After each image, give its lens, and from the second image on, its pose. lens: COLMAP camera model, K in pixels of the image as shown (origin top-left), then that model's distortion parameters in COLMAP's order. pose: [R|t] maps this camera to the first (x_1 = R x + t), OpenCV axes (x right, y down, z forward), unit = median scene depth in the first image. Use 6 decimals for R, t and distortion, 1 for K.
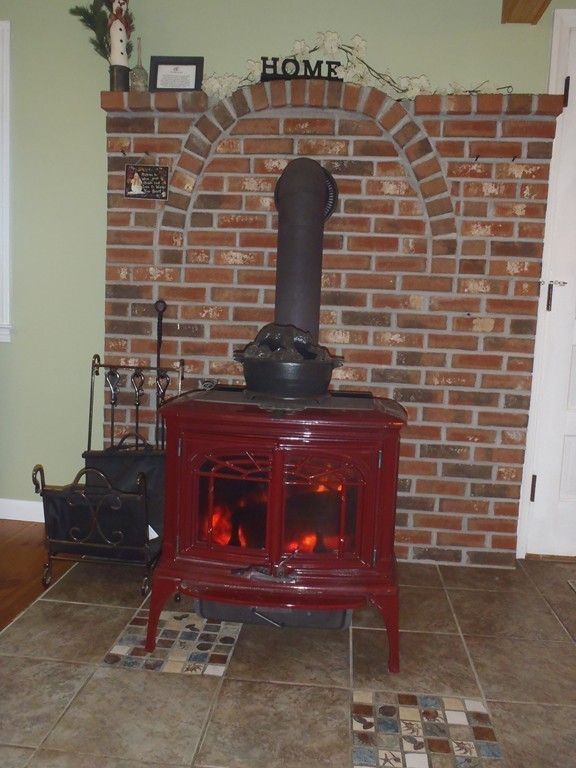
lens RADIAL K [[637.1, 0, 288.0], [0, 637.1, 384.0], [0, 0, 1]] dist [-0.007600, -0.000972]
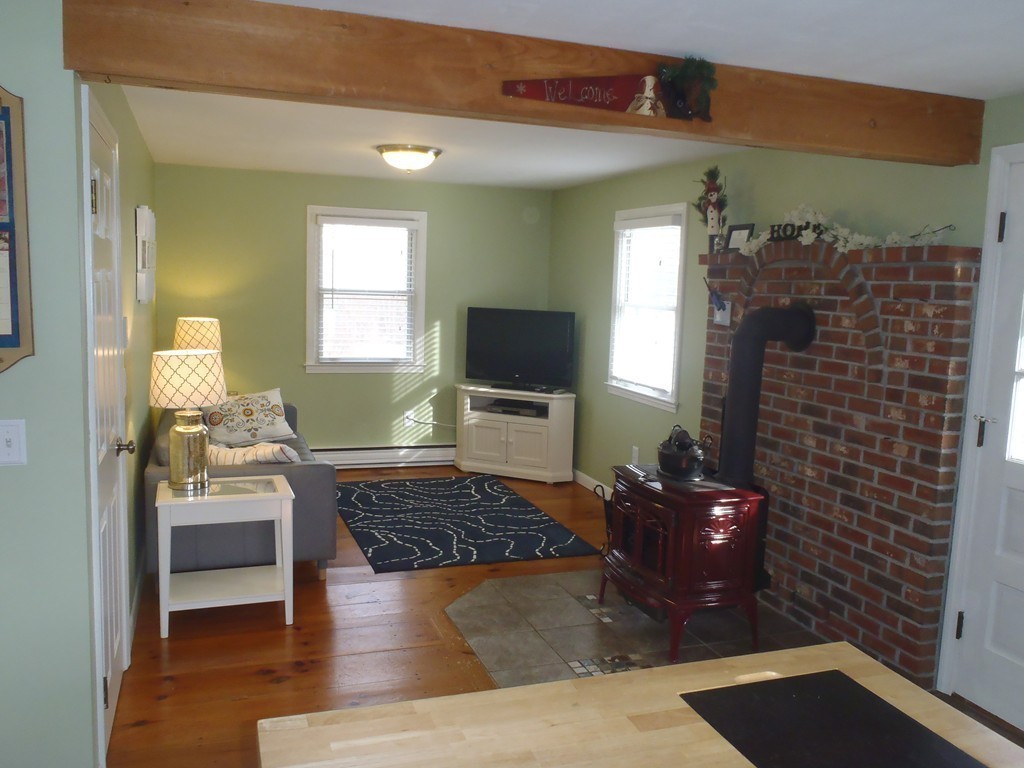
lens RADIAL K [[849.5, 0, 512.0], [0, 849.5, 384.0], [0, 0, 1]] dist [-0.007600, -0.000972]
pose [[0.423794, 0.083883, -0.901866, 1.318274], [-0.117712, 0.992359, 0.036986, -0.180066], [0.898077, 0.090486, 0.430429, -0.215611]]
